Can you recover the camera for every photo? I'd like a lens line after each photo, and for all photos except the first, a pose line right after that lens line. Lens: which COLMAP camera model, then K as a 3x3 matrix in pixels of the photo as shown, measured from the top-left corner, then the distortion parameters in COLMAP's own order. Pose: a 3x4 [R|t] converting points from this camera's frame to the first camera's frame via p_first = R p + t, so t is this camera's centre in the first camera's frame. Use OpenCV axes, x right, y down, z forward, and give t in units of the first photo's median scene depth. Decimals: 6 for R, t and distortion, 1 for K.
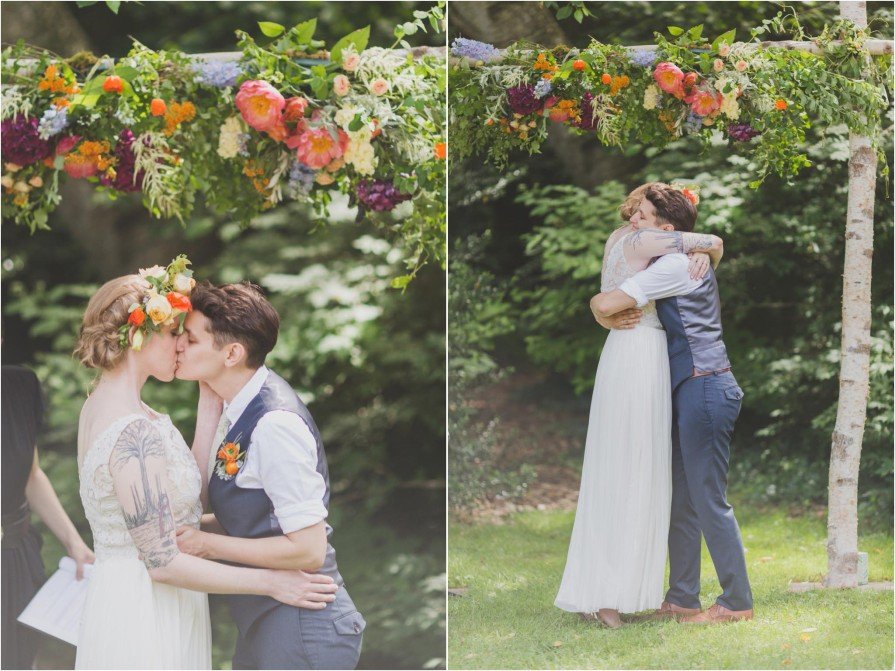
lens RADIAL K [[2605.3, 0, 447.5], [0, 2605.3, 335.5], [0, 0, 1]] dist [-0.526162, 5.918759]
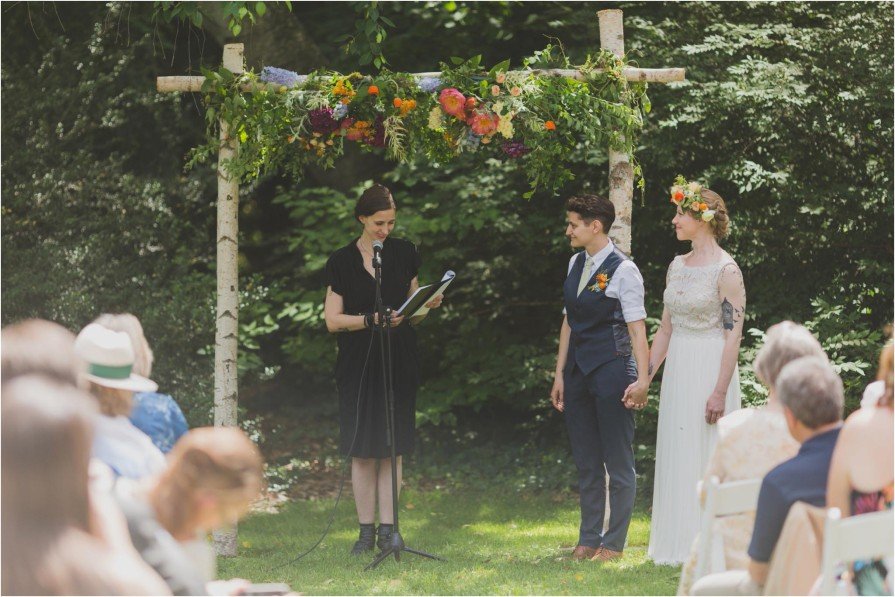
lens RADIAL K [[3446.9, 0, 447.5], [0, 3446.9, 298.5], [0, 0, 1]] dist [-0.017846, 1.050006]
pose [[0.993123, -0.004819, 0.116979, -0.093890], [0.006860, 0.999831, -0.017045, 0.012833], [-0.116877, 0.017730, 0.992988, -0.503921]]
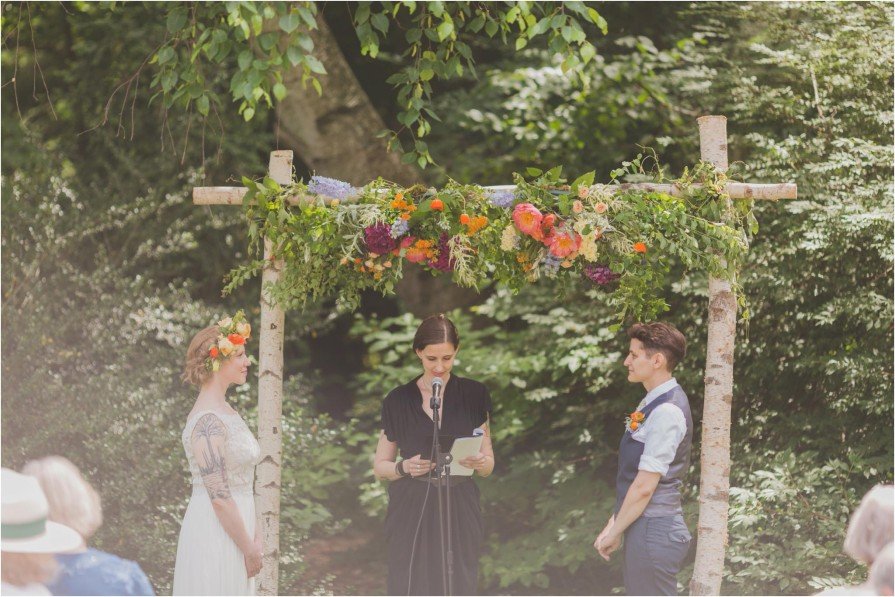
lens RADIAL K [[3446.9, 0, 447.5], [0, 3446.9, 298.5], [0, 0, 1]] dist [-0.017846, 1.050006]
pose [[0.997528, 0.012845, 0.069093, -0.035466], [-0.008727, 0.998186, -0.059577, 0.009534], [-0.069733, 0.058826, 0.995830, -0.308337]]
